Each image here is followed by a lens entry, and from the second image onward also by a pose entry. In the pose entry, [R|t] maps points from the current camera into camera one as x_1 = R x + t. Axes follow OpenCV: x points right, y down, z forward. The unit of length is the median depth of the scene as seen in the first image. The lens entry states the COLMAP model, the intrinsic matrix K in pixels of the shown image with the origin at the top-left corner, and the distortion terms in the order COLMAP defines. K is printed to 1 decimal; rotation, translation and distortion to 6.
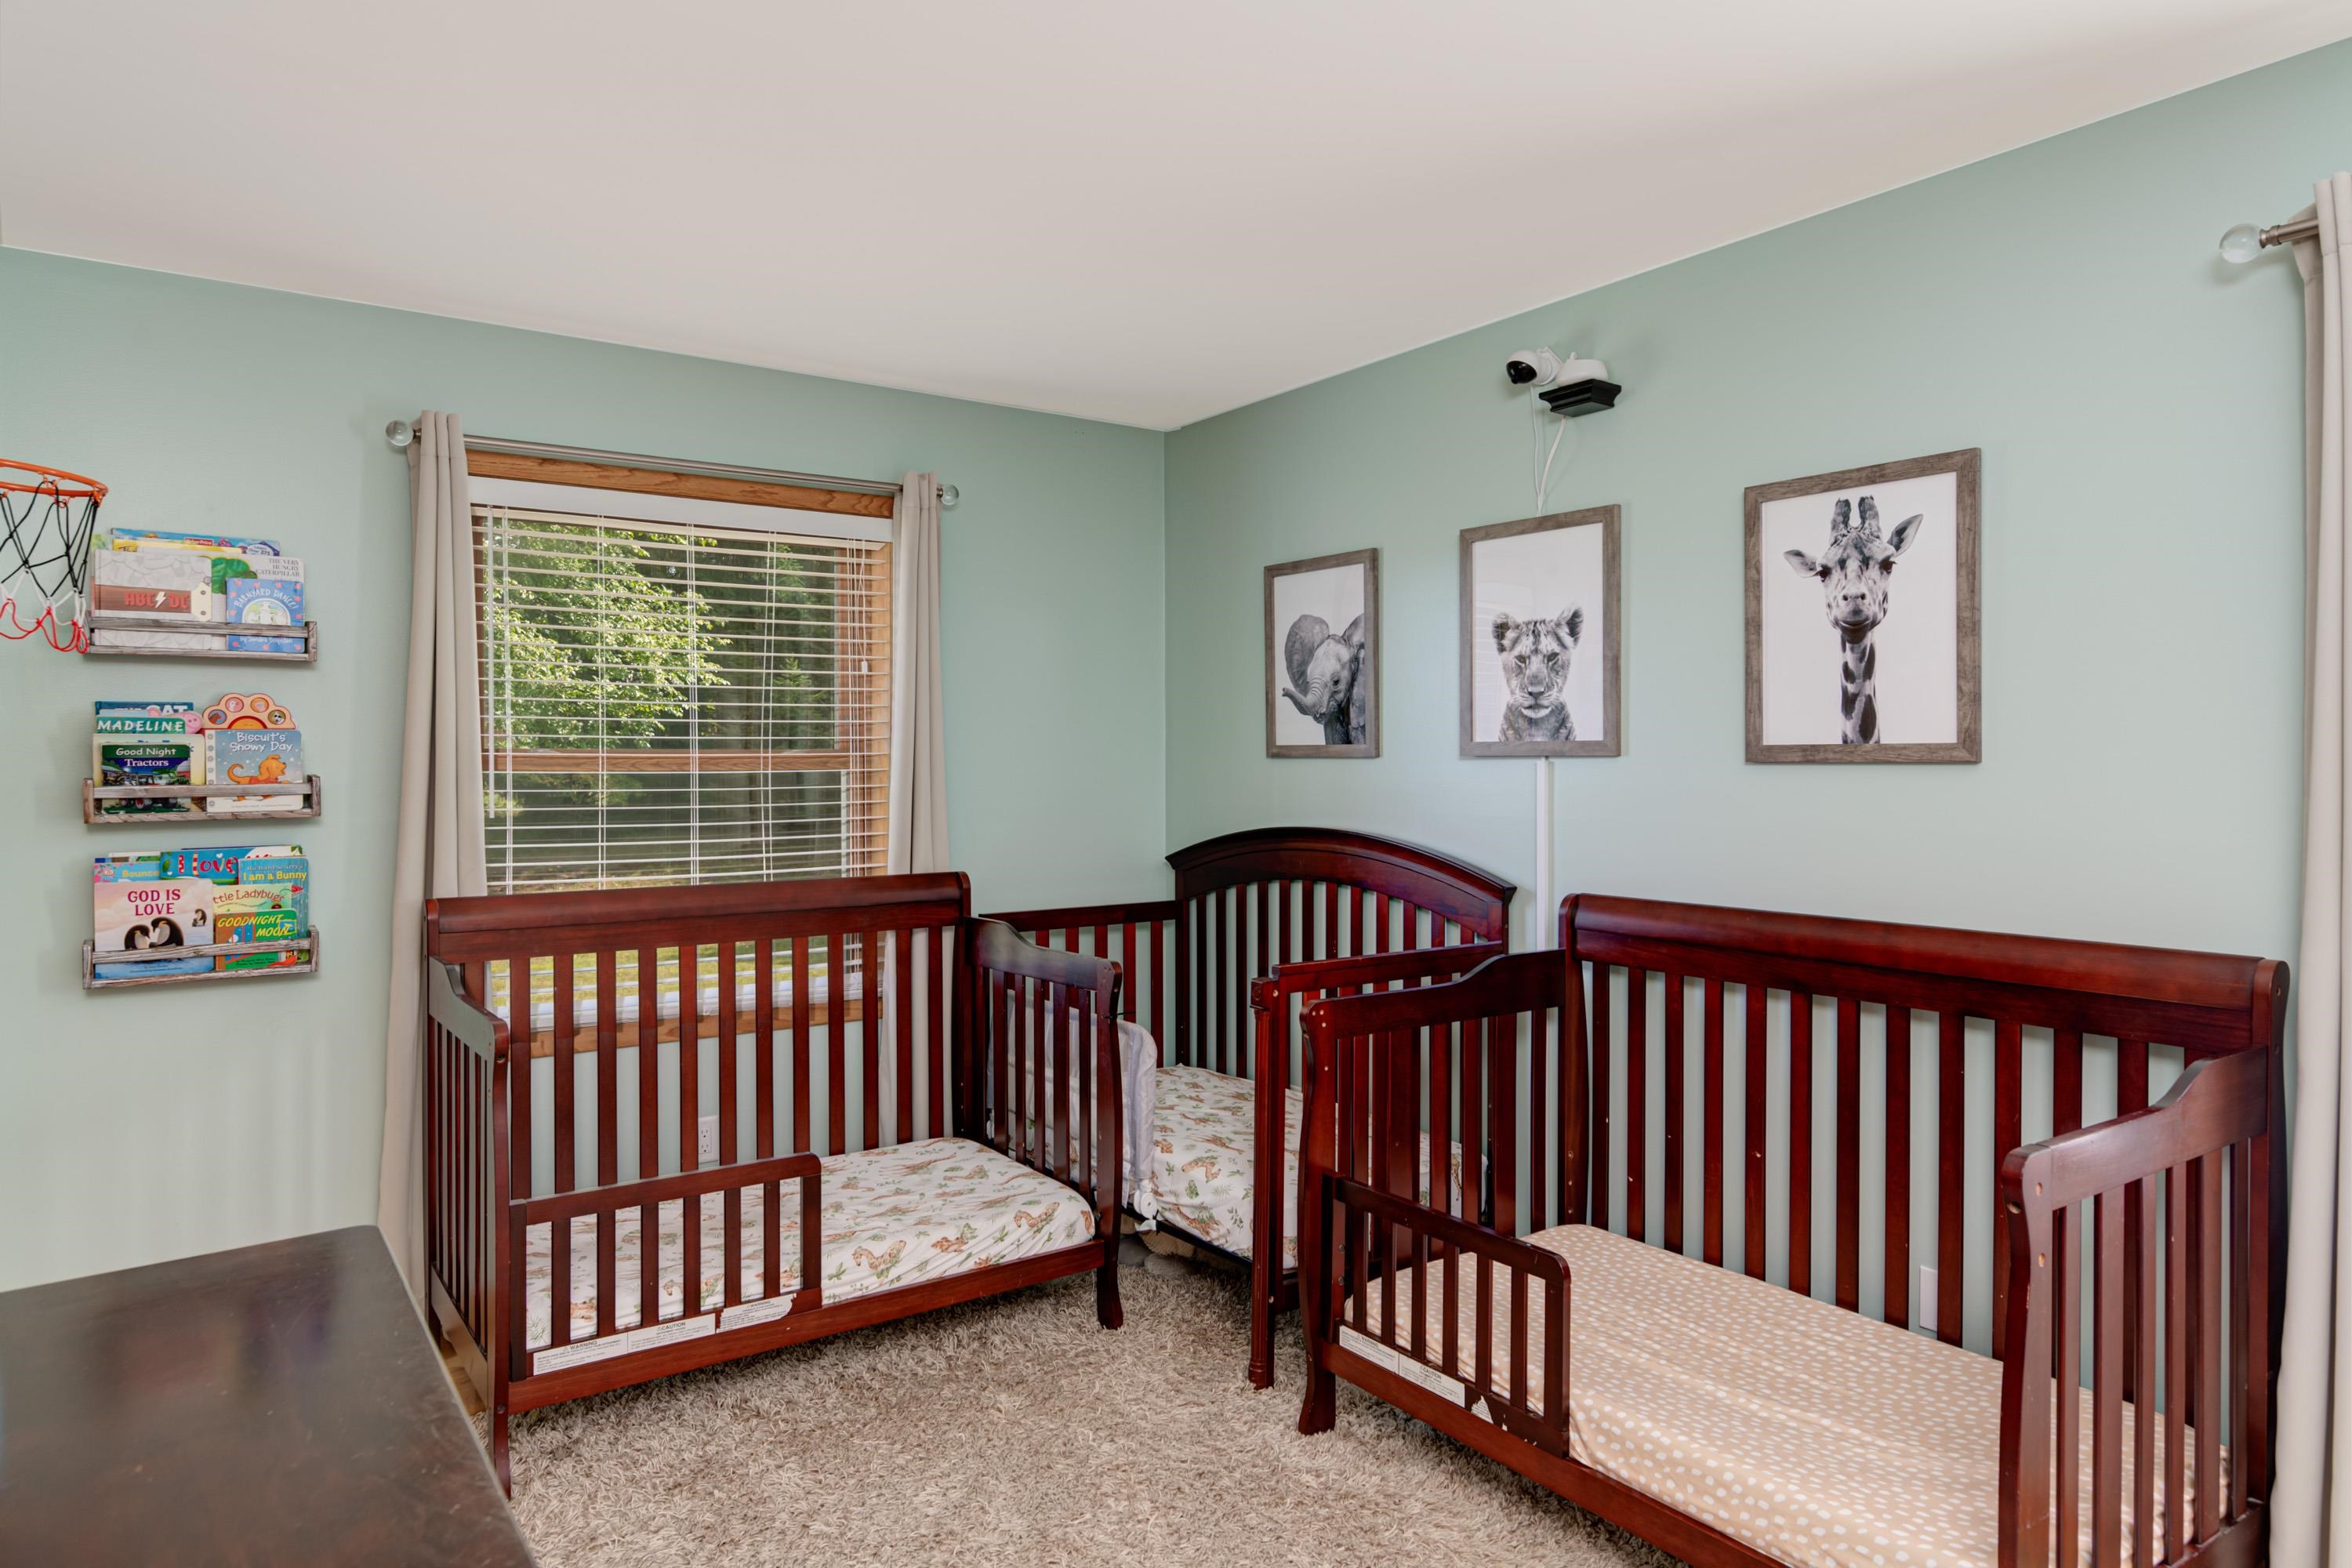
lens RADIAL K [[1468.1, 0, 1168.5], [0, 1468.1, 784.2], [0, 0, 1]] dist [0.013975, -0.007802]
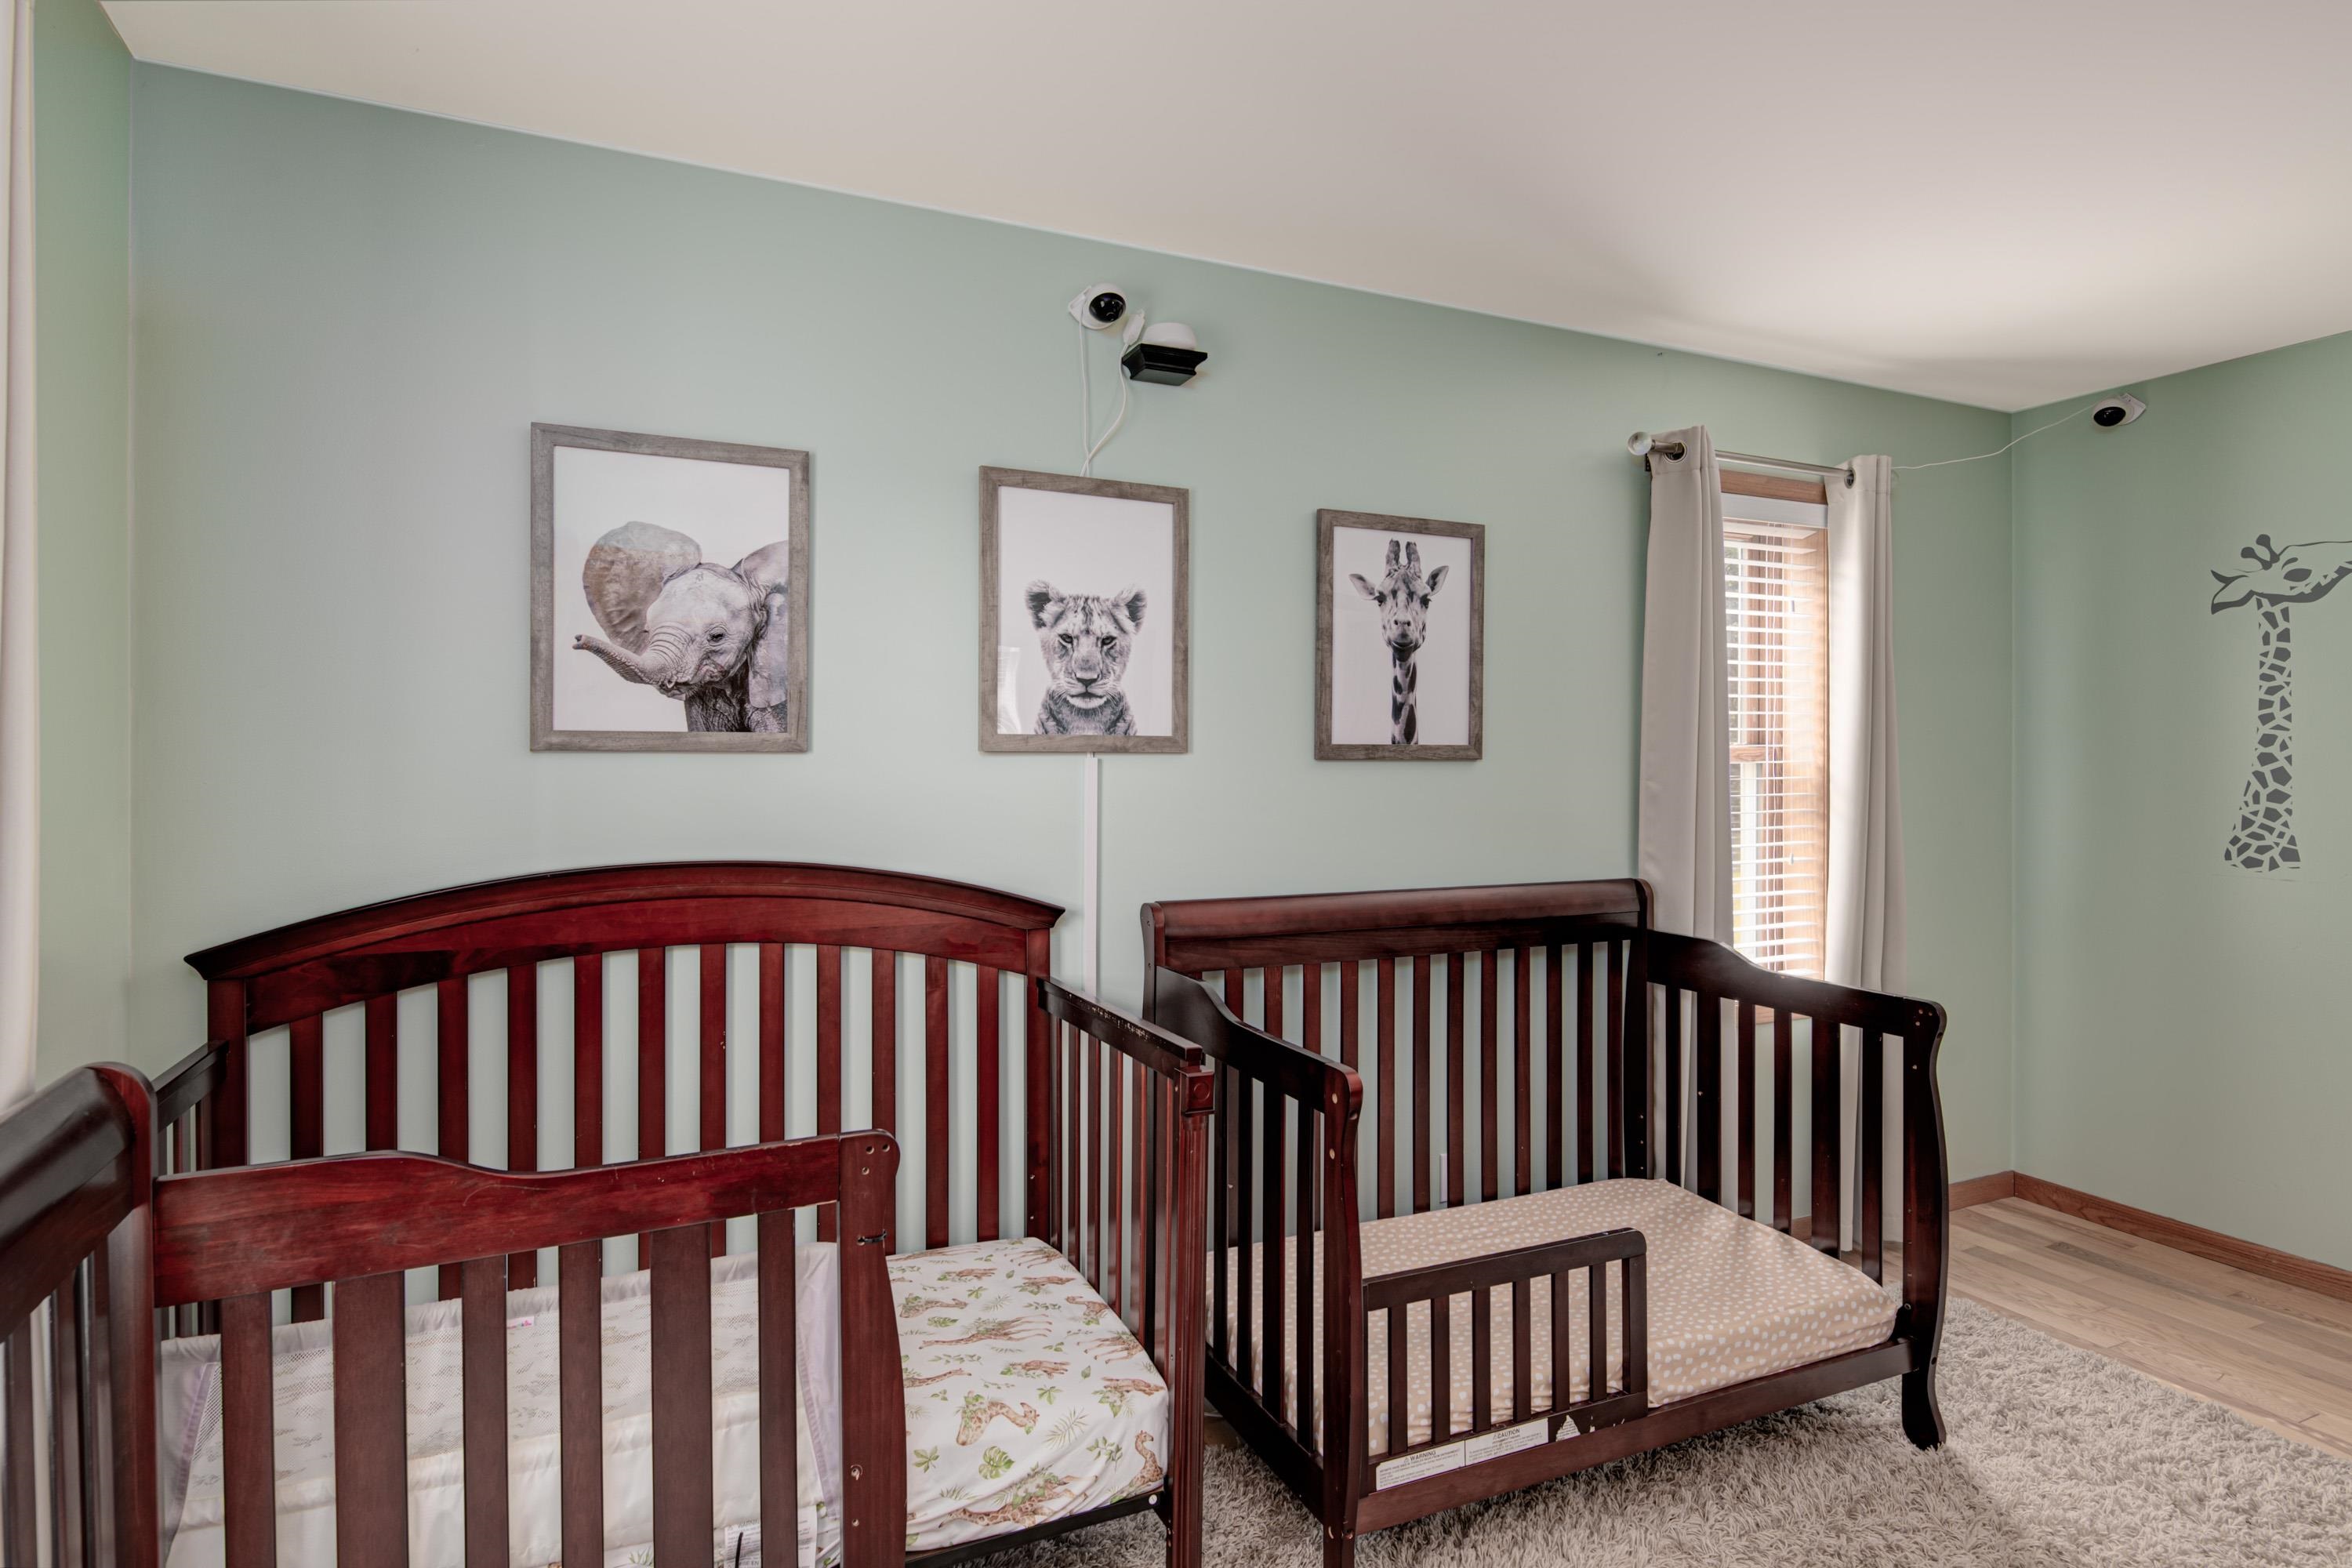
lens RADIAL K [[1275.1, 0, 1177.7], [0, 1275.1, 761.7], [0, 0, 1]] dist [0.002539, -0.002668]
pose [[0.160167, -0.002856, 0.987086, -0.522896], [0.013625, 0.999907, 0.000682, -0.014317], [-0.986996, 0.013340, 0.160191, 0.889003]]
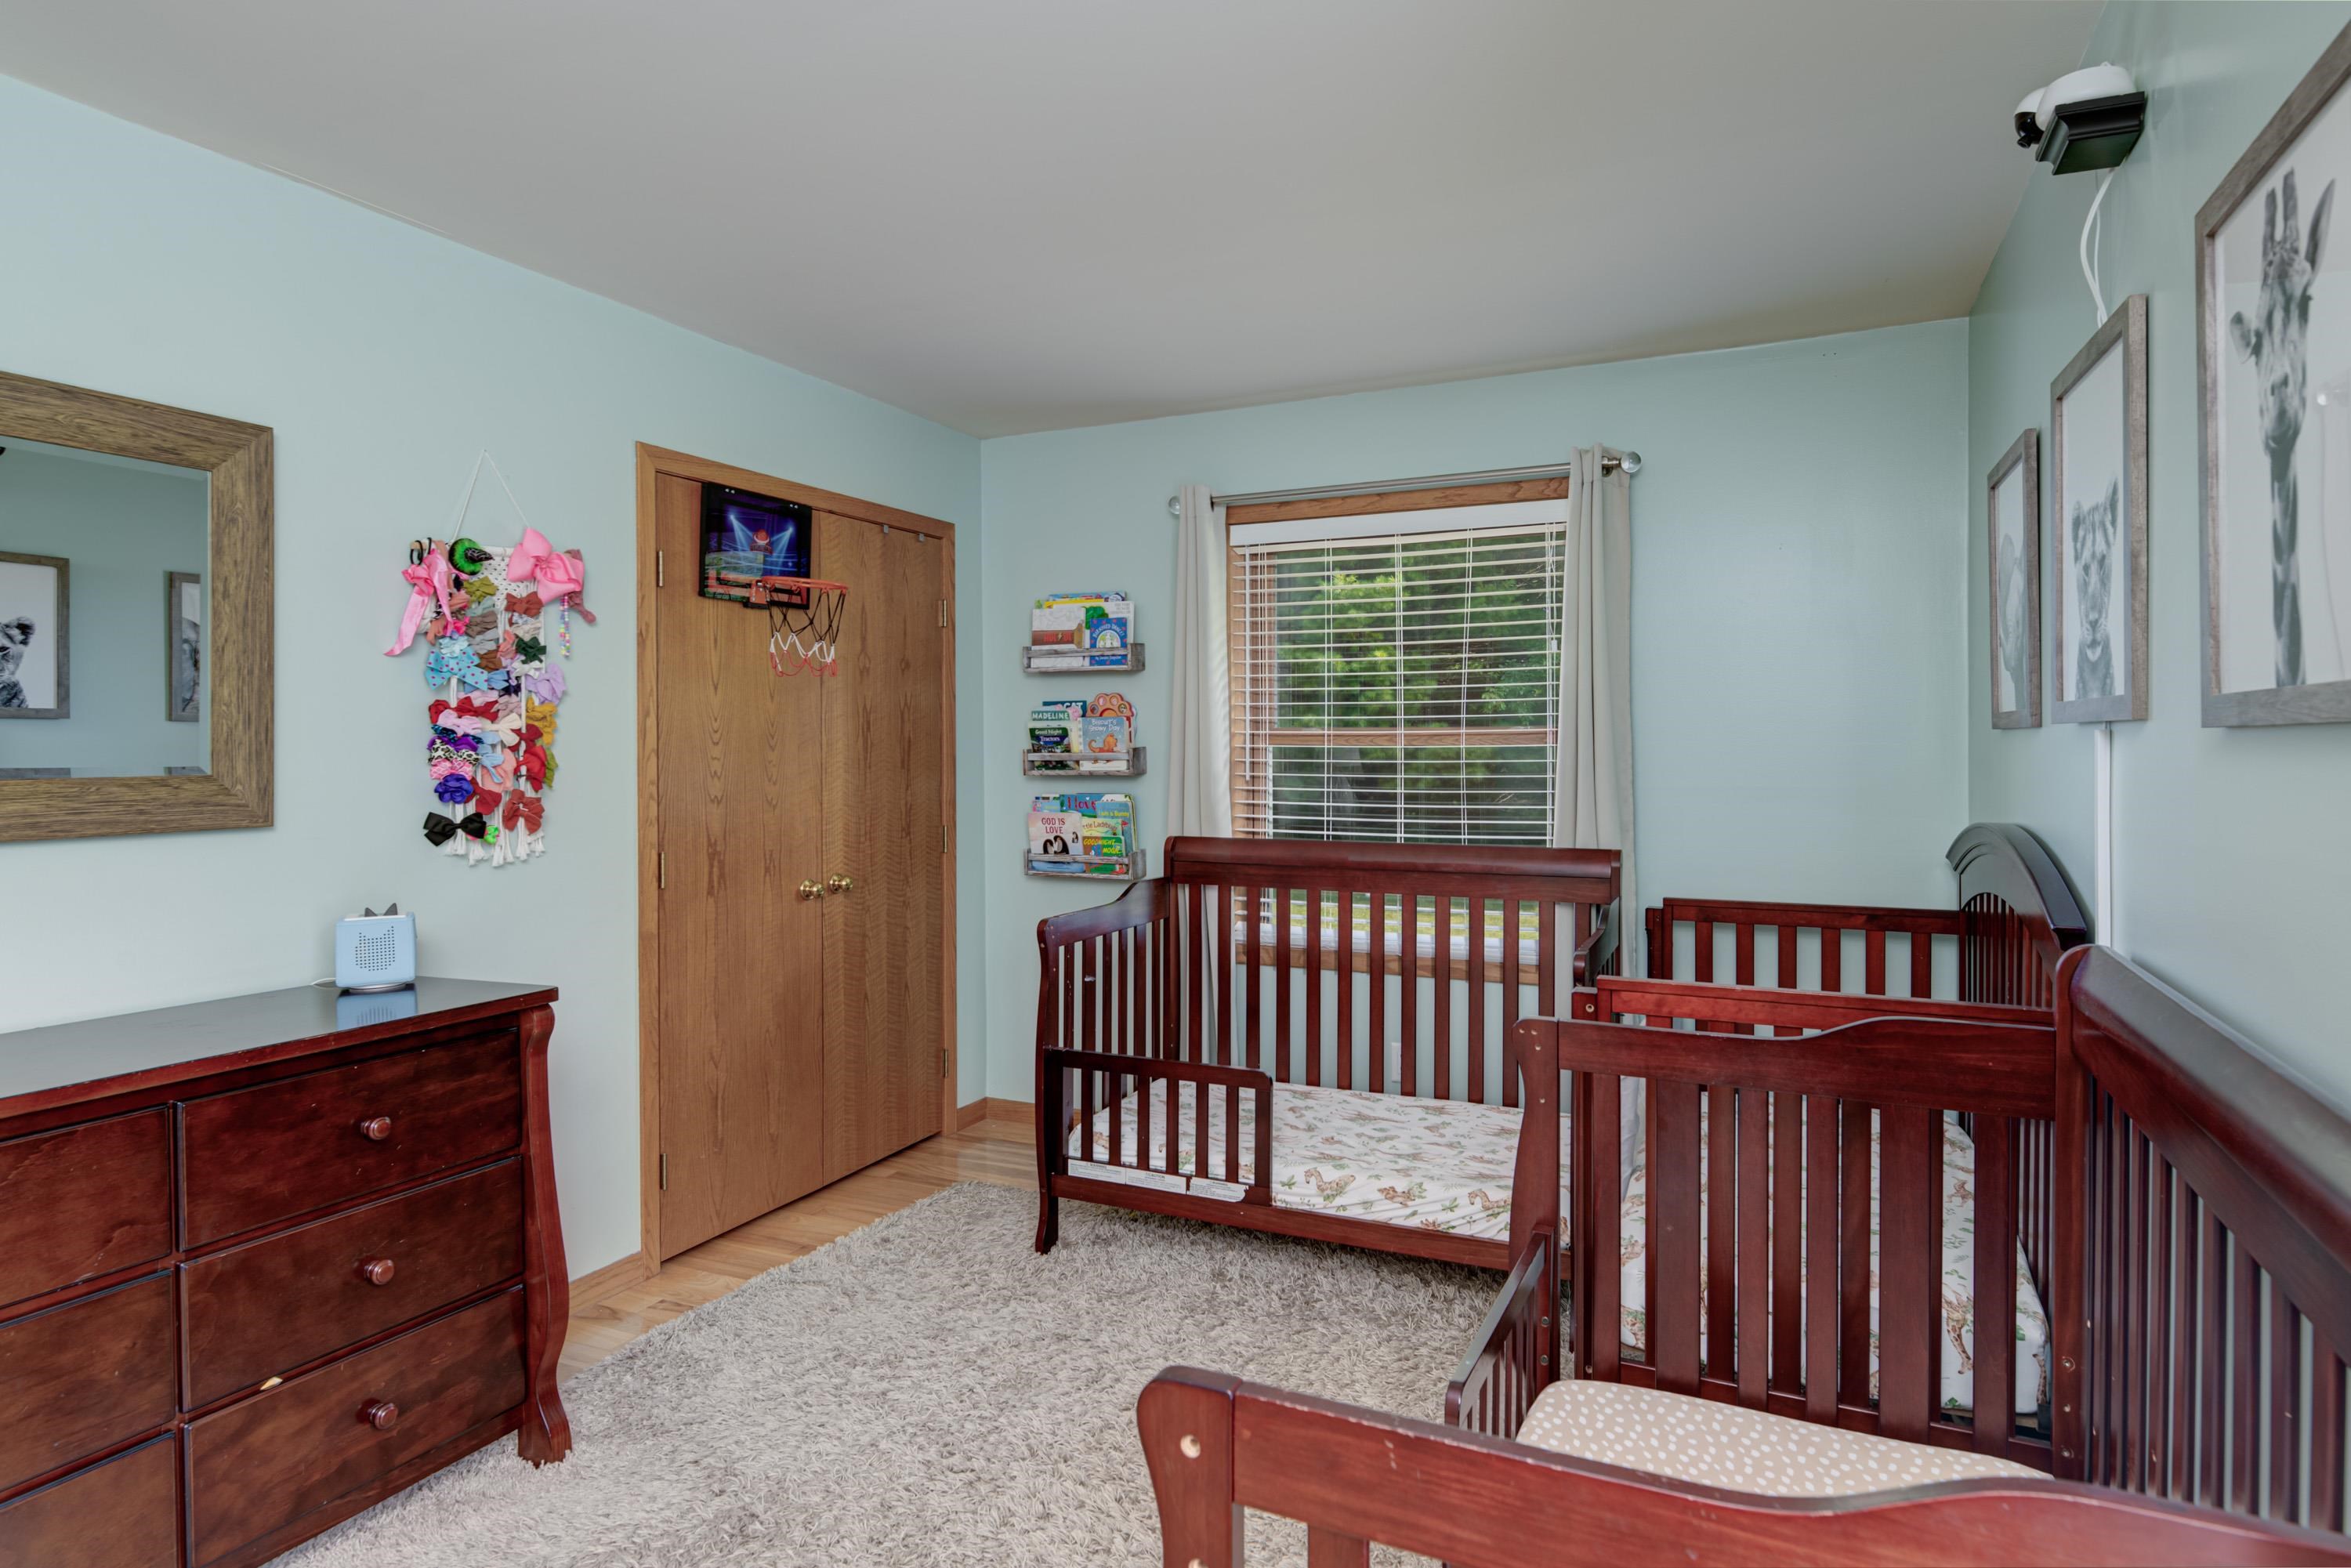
lens RADIAL K [[1274.5, 0, 1165.4], [0, 1274.5, 765.3], [0, 0, 1]] dist [0.002539, -0.002668]
pose [[0.491878, 0.015035, -0.870534, 0.571186], [-0.013469, 0.999863, 0.009658, -0.000684], [0.870560, 0.006975, 0.492013, 0.415173]]
